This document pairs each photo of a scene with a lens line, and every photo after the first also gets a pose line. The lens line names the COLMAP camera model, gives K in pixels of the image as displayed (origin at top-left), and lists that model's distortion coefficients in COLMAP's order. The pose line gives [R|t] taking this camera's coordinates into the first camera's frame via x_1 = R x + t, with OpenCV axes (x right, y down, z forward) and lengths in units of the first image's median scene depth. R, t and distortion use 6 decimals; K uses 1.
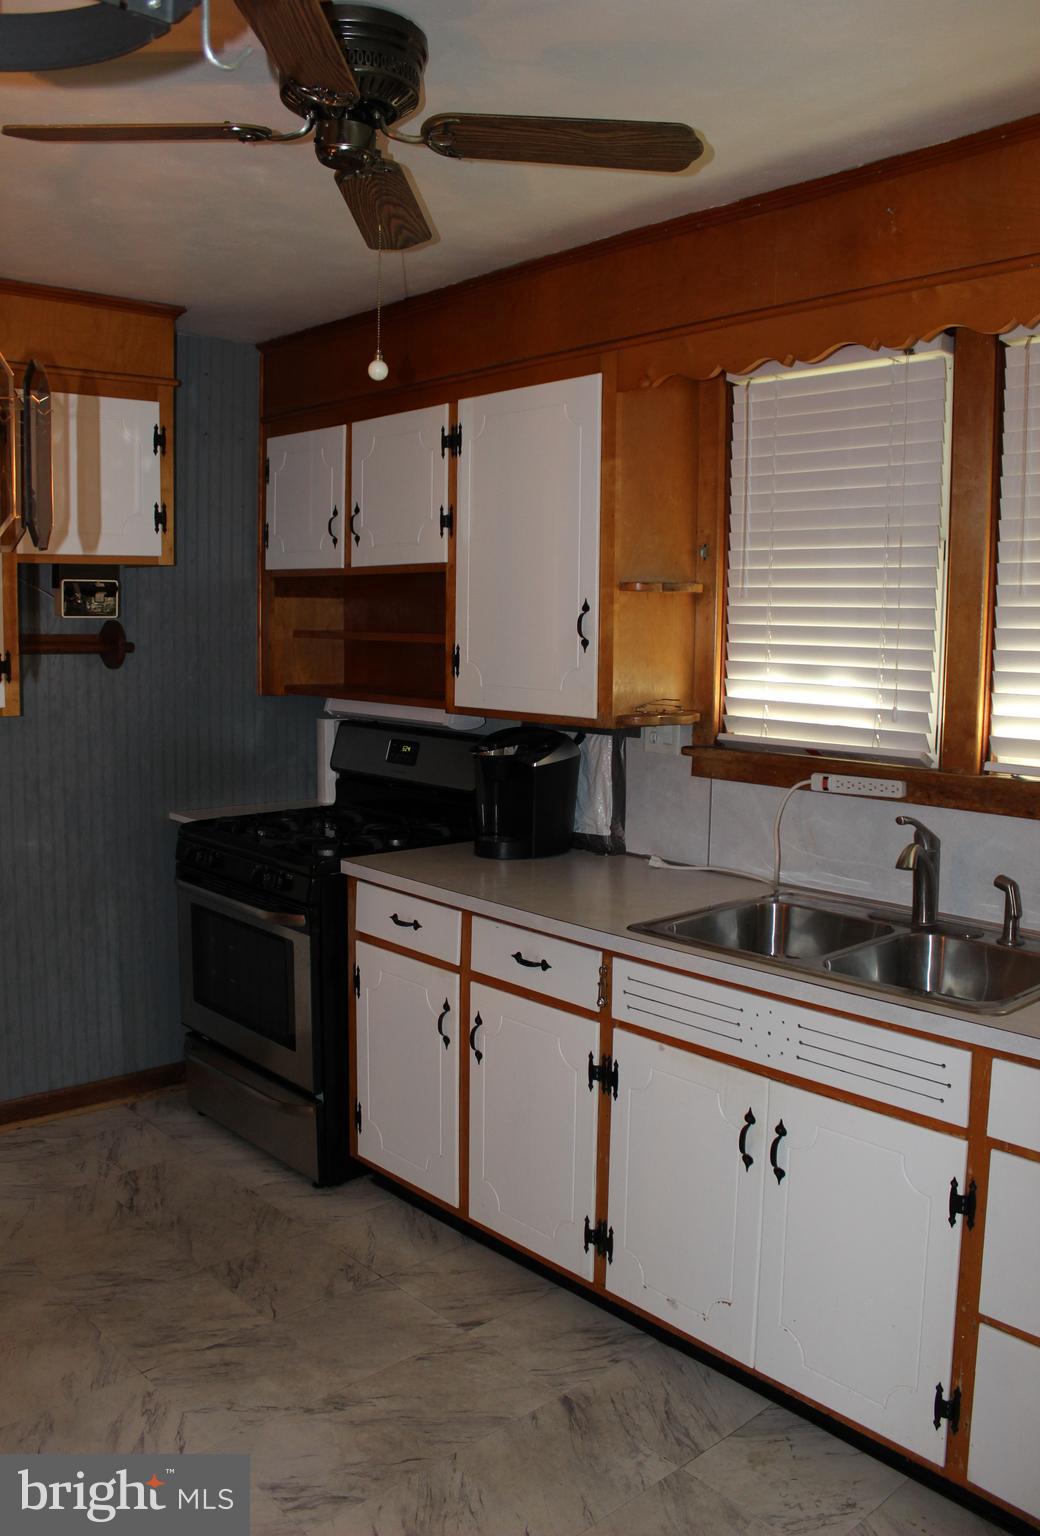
lens RADIAL K [[1290.6, 0, 523.8], [0, 1290.6, 763.1], [0, 0, 1]] dist [-0.134275, 0.085990]
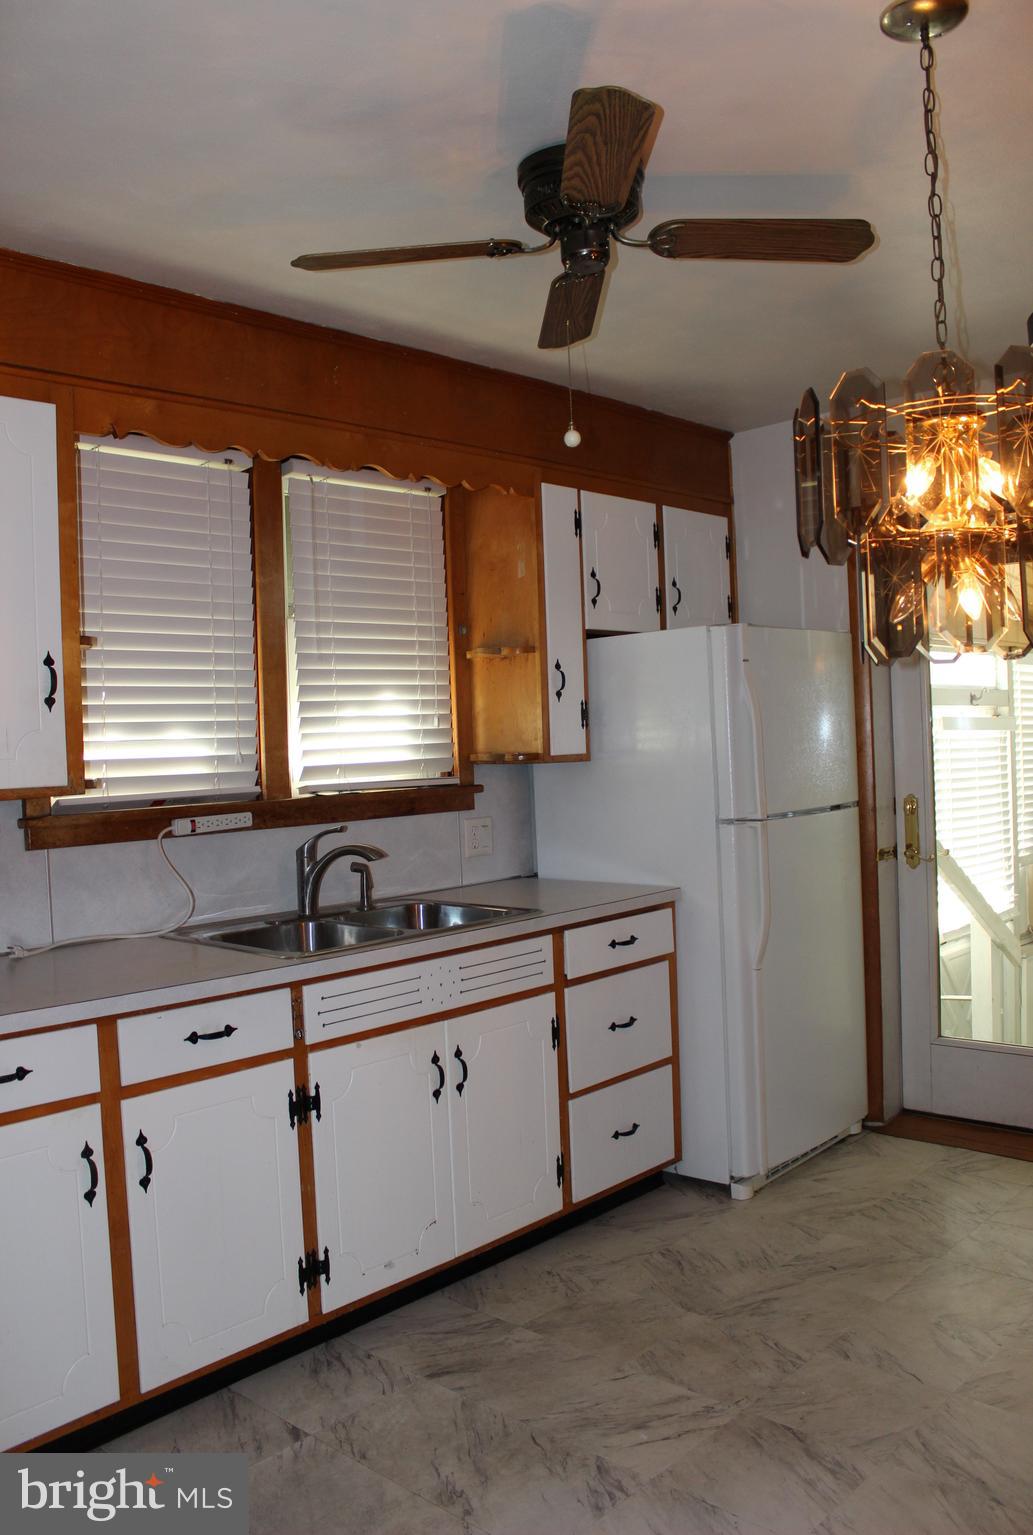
lens RADIAL K [[1289.8, 0, 519.3], [0, 1289.8, 760.6], [0, 0, 1]] dist [-0.134275, 0.085990]
pose [[-0.101749, -0.025399, 0.994486, -0.970676], [0.144701, 0.988664, 0.040055, -0.047254], [-0.984230, 0.147978, -0.096920, 0.889152]]
